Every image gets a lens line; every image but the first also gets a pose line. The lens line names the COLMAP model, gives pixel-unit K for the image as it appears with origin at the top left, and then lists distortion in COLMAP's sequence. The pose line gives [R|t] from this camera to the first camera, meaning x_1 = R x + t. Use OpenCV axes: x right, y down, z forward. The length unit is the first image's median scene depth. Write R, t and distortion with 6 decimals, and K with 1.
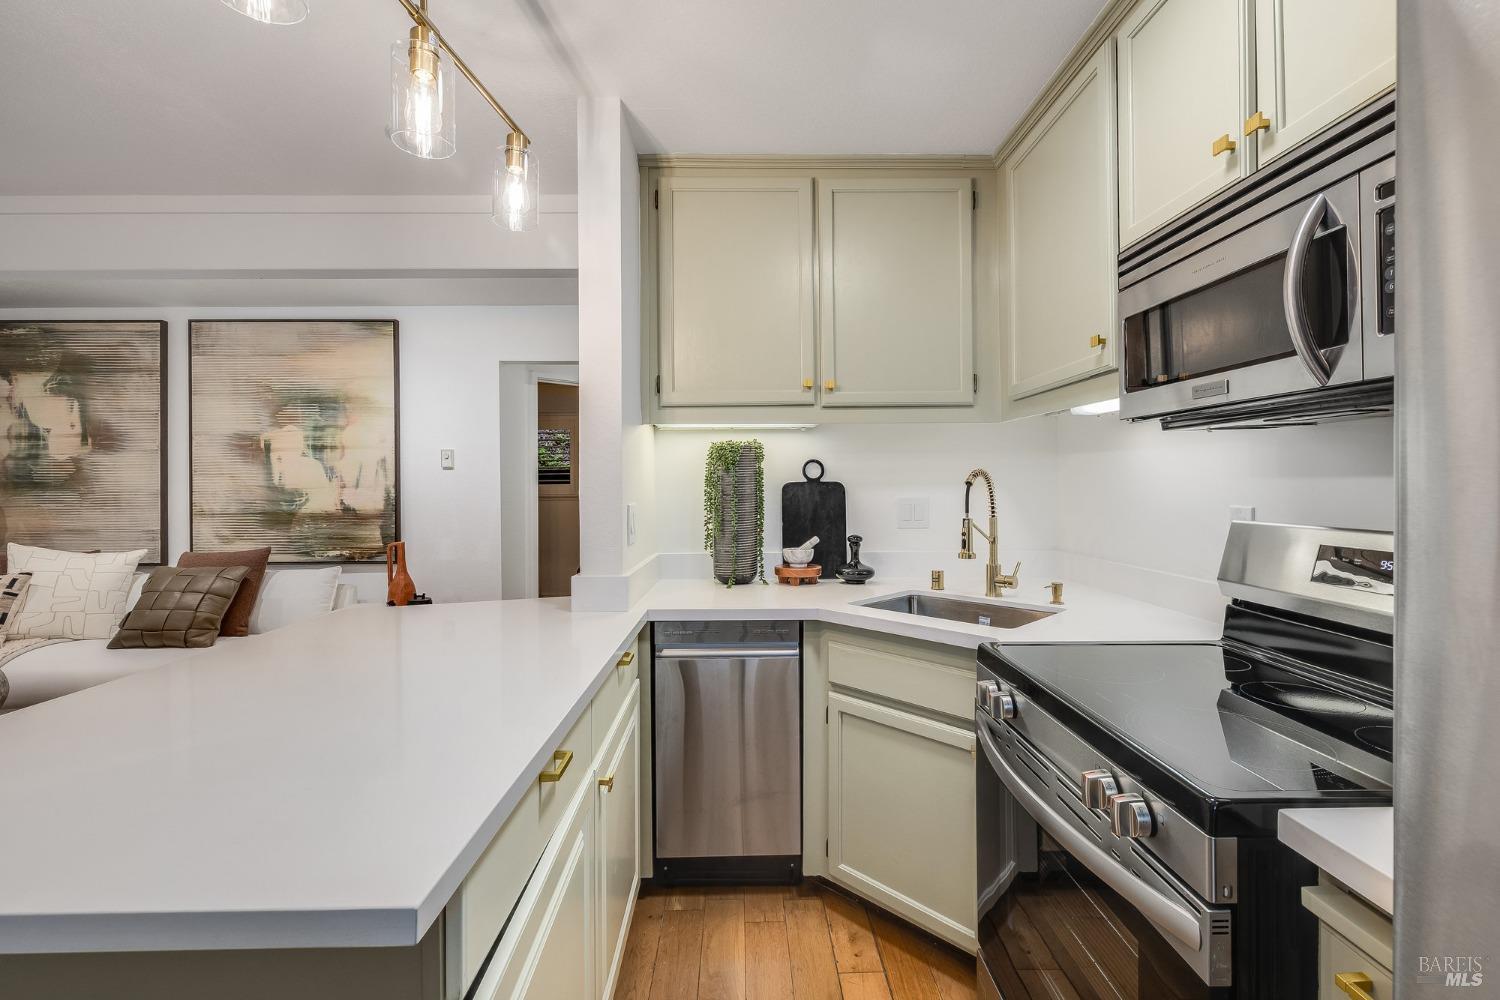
lens RADIAL K [[644.4, 0, 751.1], [0, 644.4, 477.3], [0, 0, 1]] dist [-0.002188, 0.000019]
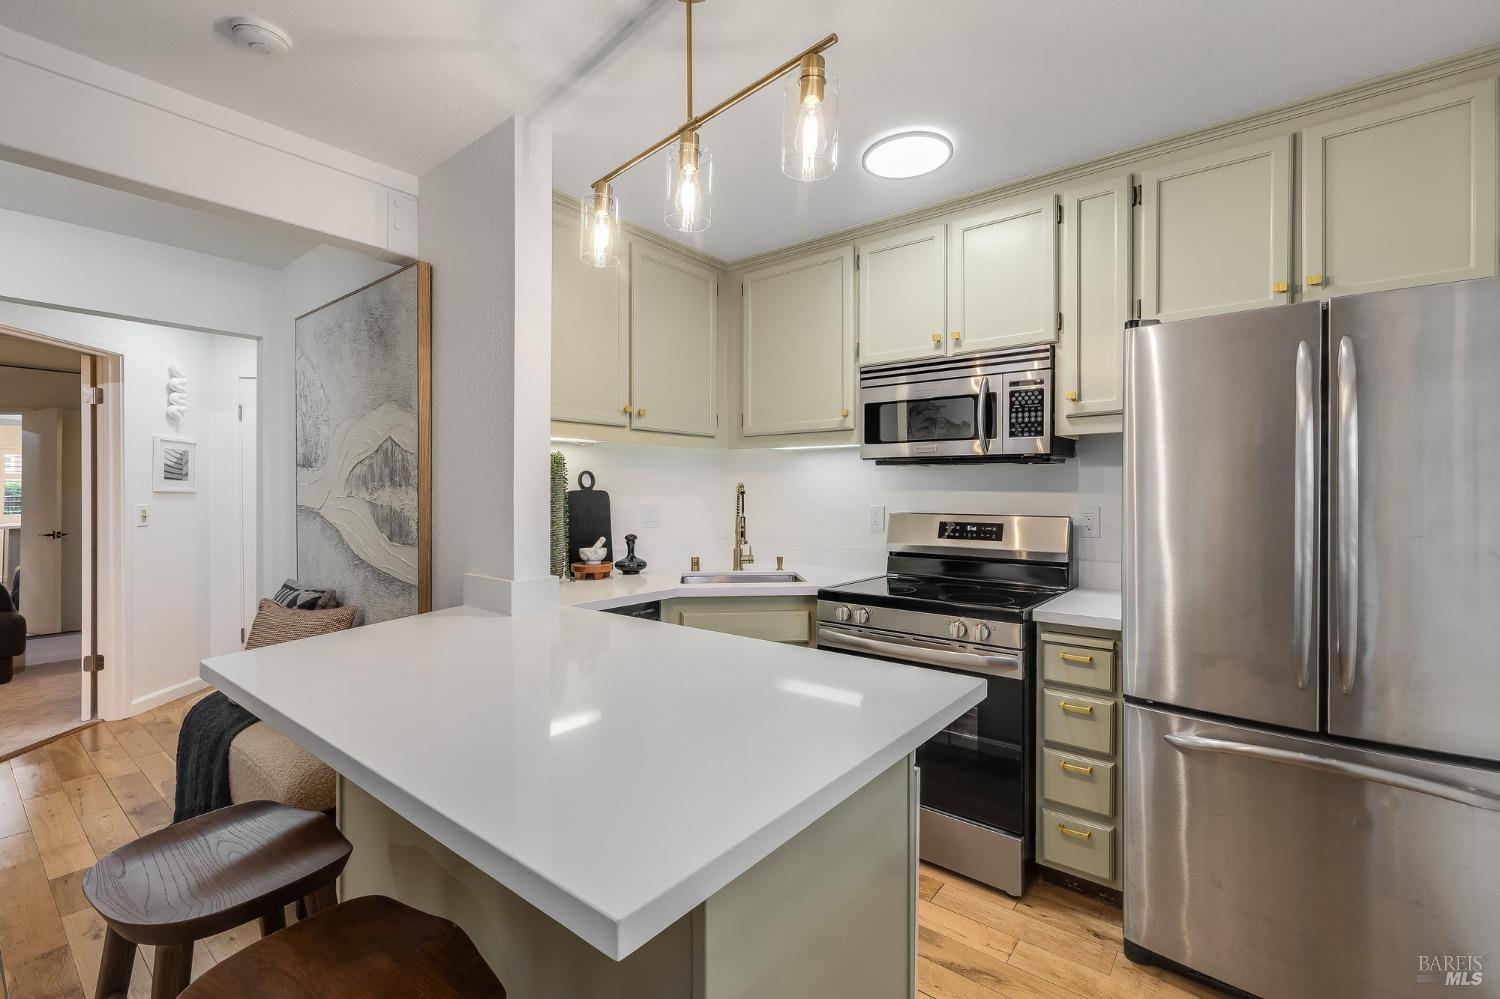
lens RADIAL K [[661.2, 0, 750.0], [0, 661.2, 499.5], [0, 0, 1]] dist [-0.011999, 0.000027]
pose [[0.637818, 0.002479, 0.770183, -0.394145], [-0.014638, 0.999853, 0.008904, 0.005340], [-0.770048, -0.016953, 0.637760, 0.015562]]
